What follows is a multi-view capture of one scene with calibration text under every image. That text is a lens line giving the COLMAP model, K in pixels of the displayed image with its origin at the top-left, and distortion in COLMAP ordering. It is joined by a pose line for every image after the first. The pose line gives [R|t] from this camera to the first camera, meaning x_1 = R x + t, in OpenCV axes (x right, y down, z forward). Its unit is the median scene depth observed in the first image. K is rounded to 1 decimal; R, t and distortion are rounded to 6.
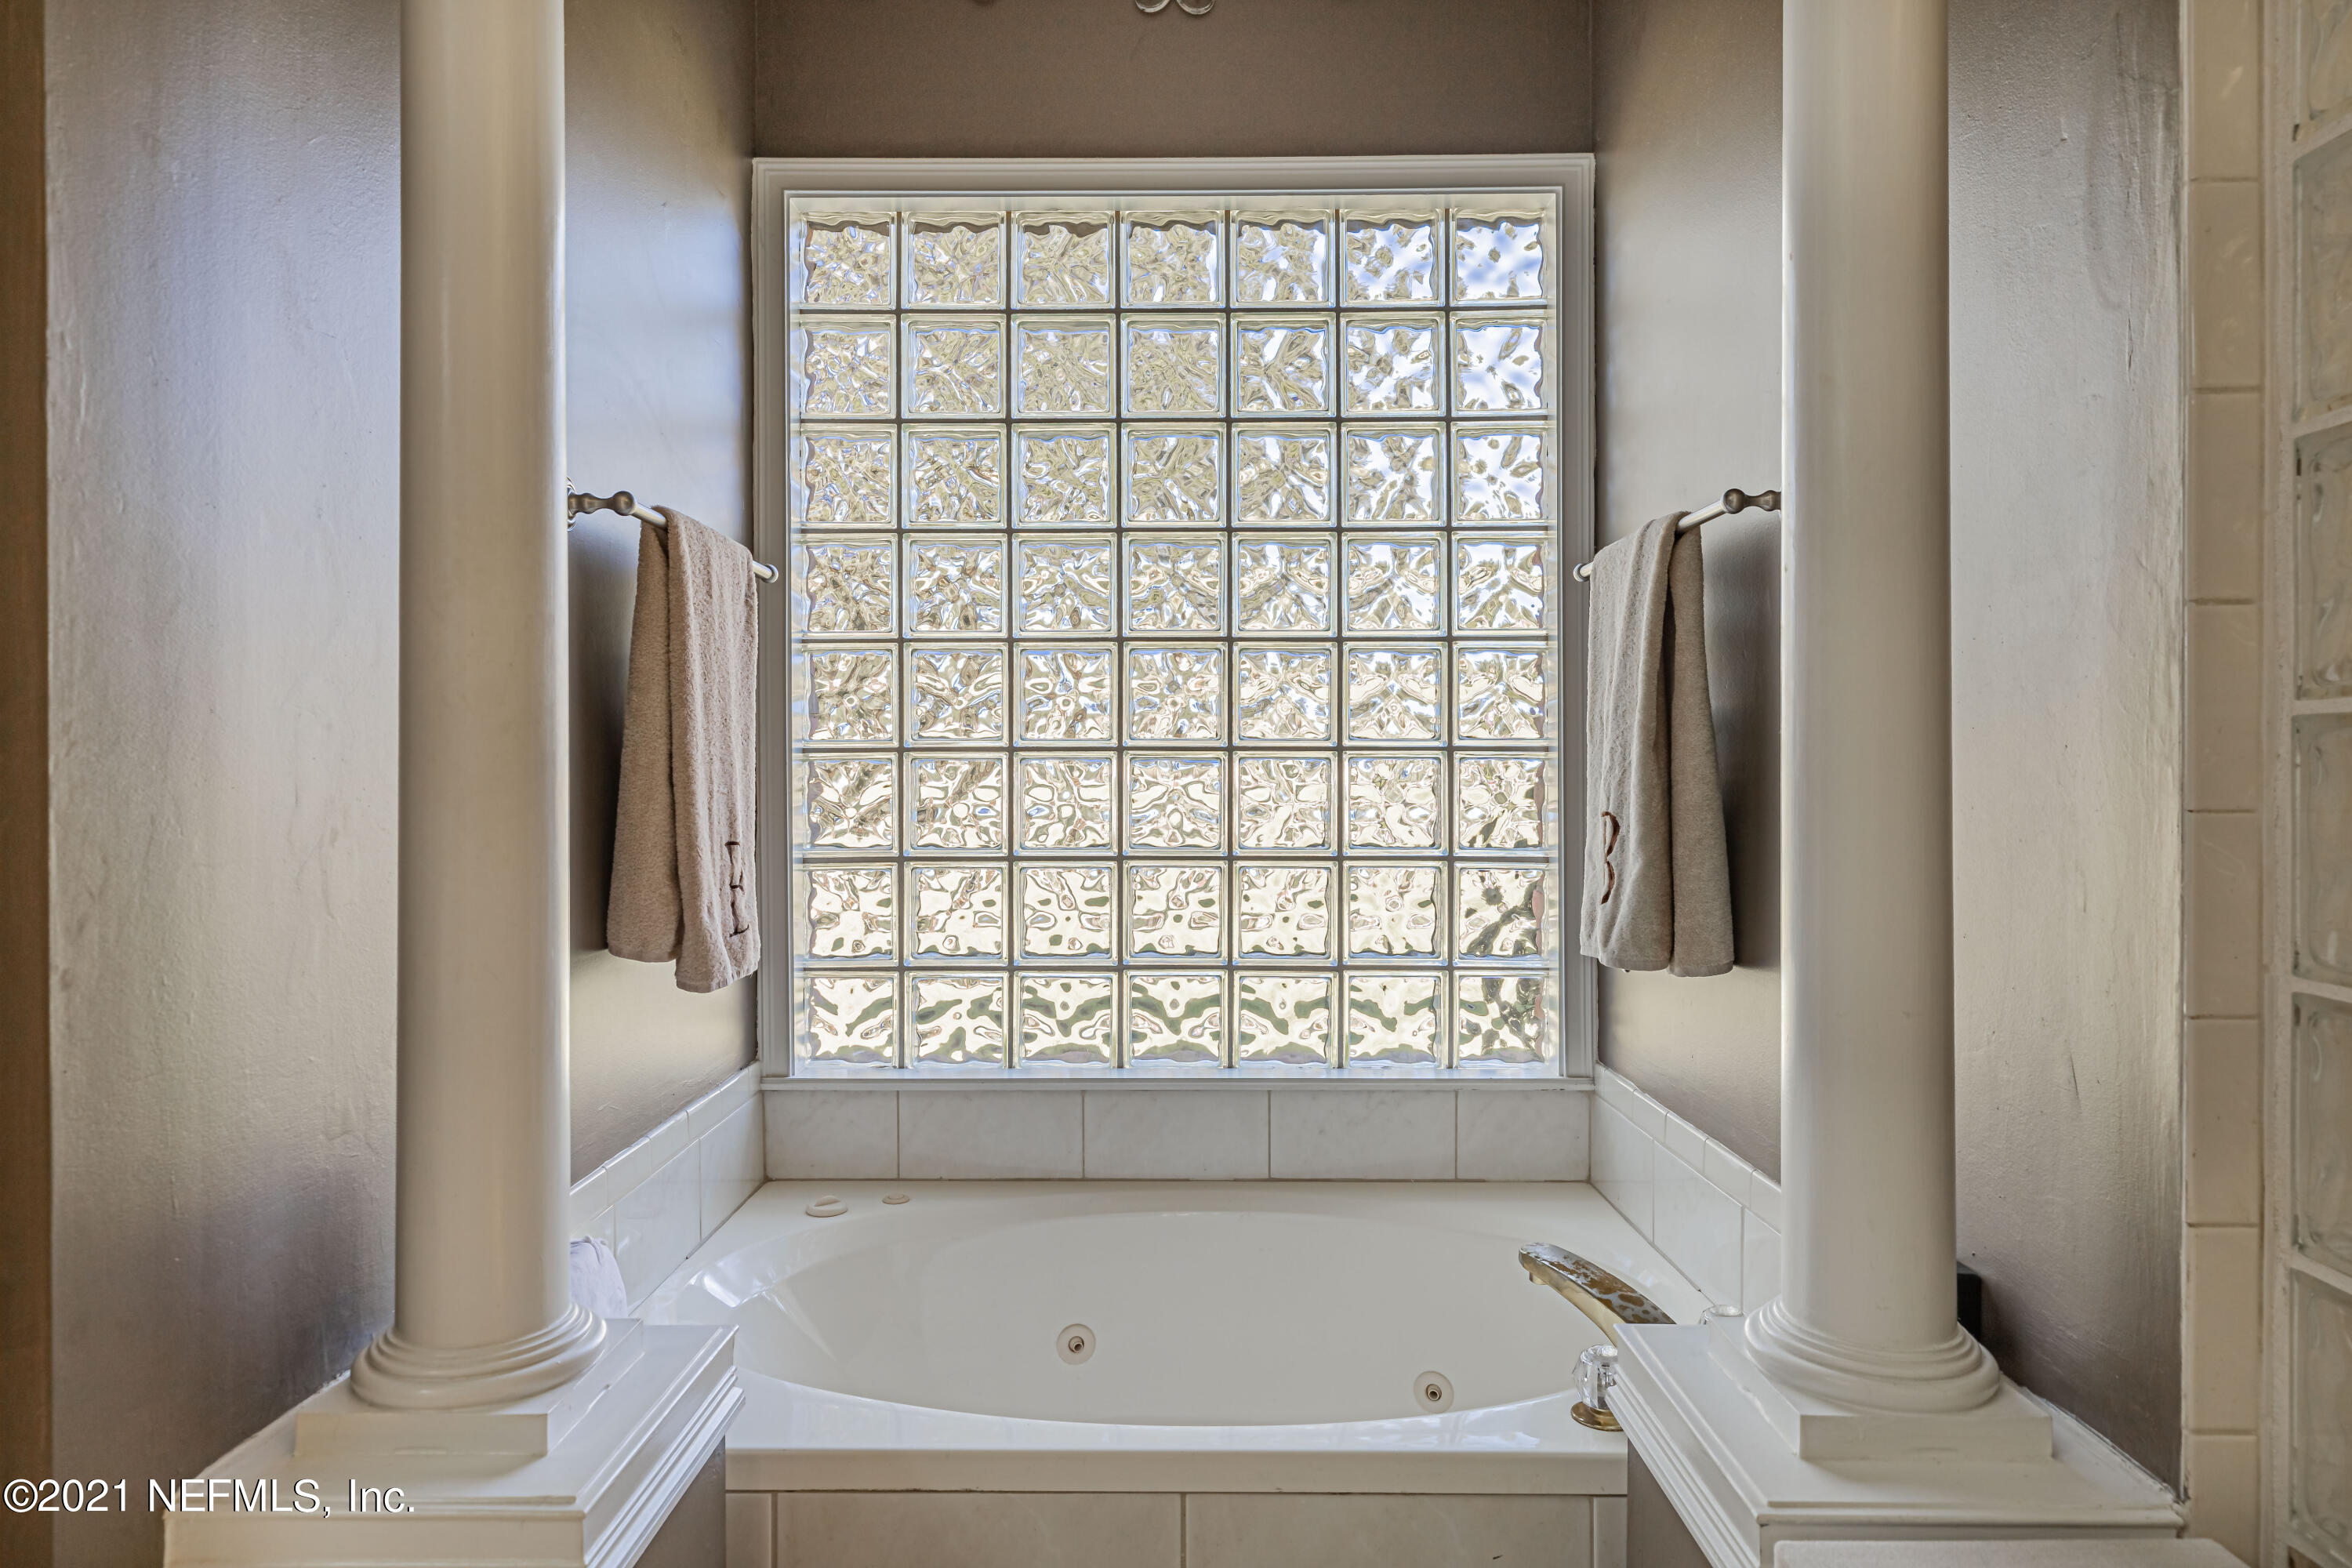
lens RADIAL K [[1368.0, 0, 1150.6], [0, 1368.0, 786.5], [0, 0, 1]] dist [0.001340, 0.000086]
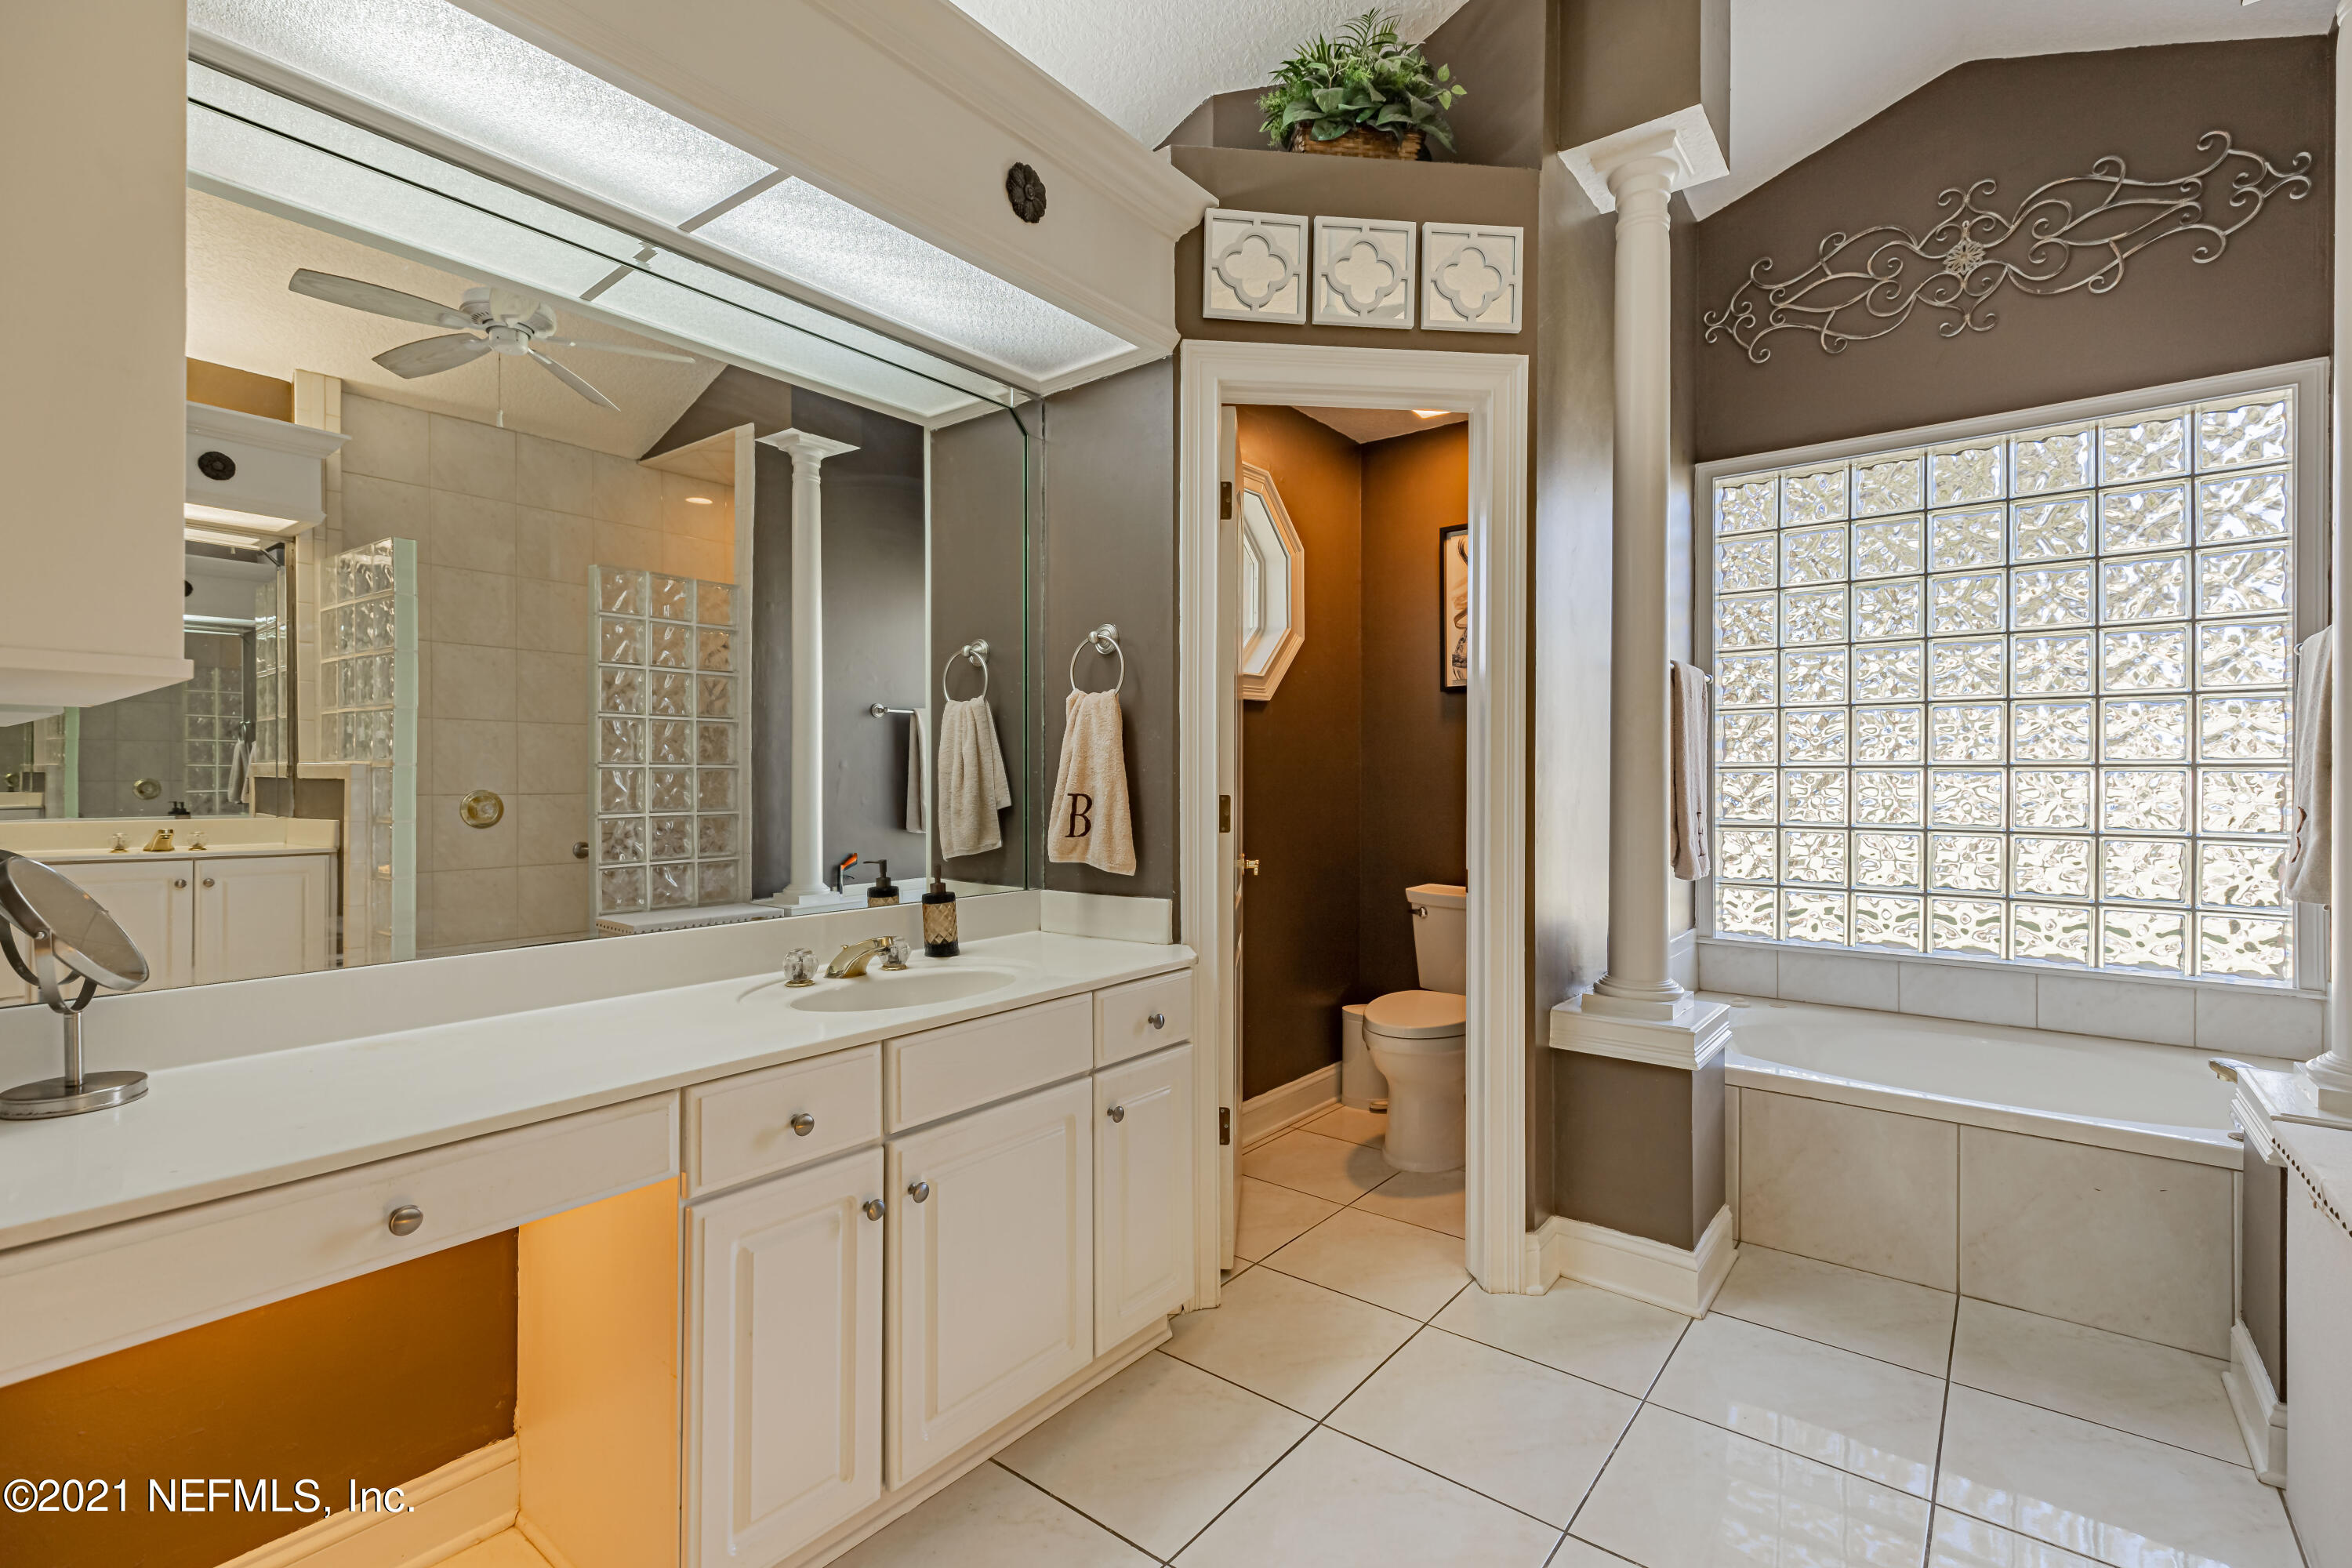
lens RADIAL K [[1054.1, 0, 1172.2], [0, 1054.1, 779.6], [0, 0, 1]] dist [0.002612, -0.000409]
pose [[0.797655, 0.003698, -0.603103, 0.021613], [-0.008617, 0.999949, -0.005265, 0.004192], [0.603053, 0.009396, 0.797646, -0.617895]]
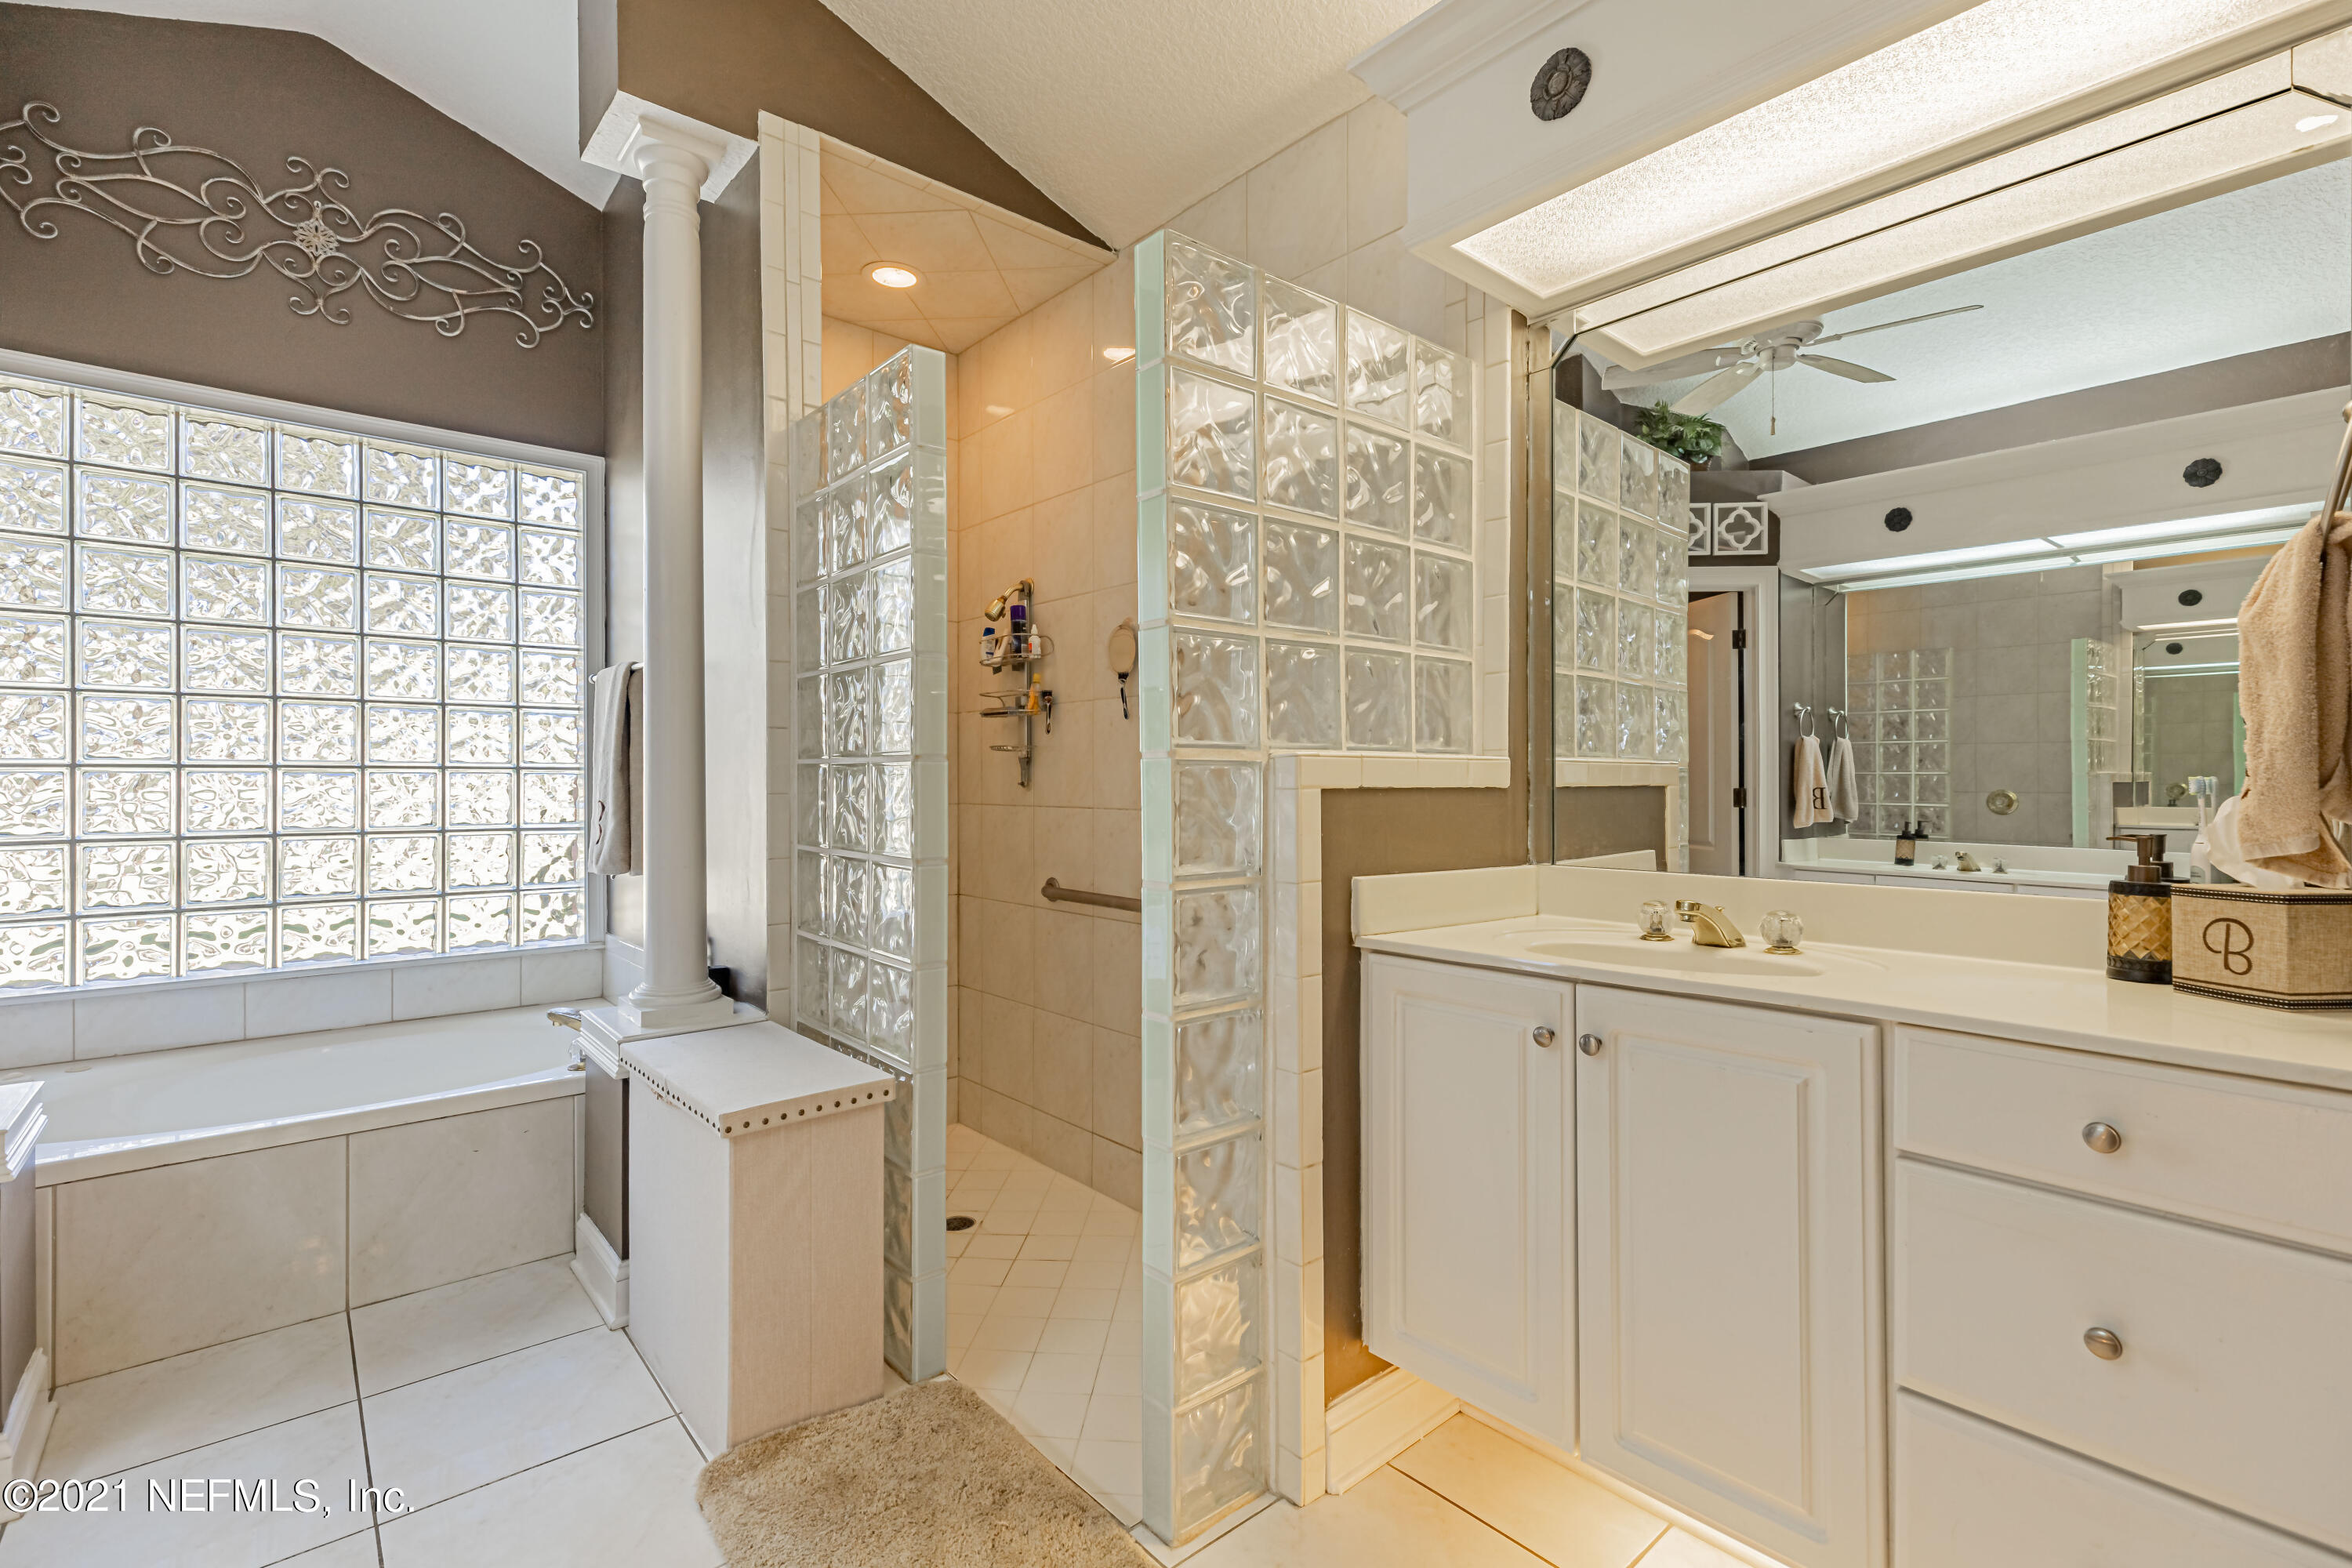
lens RADIAL K [[1054.1, 0, 1187.2], [0, 1054.1, 777.3], [0, 0, 1]] dist [0.002612, -0.000409]
pose [[0.732143, 0.002714, 0.681146, -0.080708], [0.005947, 0.999928, -0.010377, 0.004006], [-0.681125, 0.011648, 0.732074, -0.610687]]
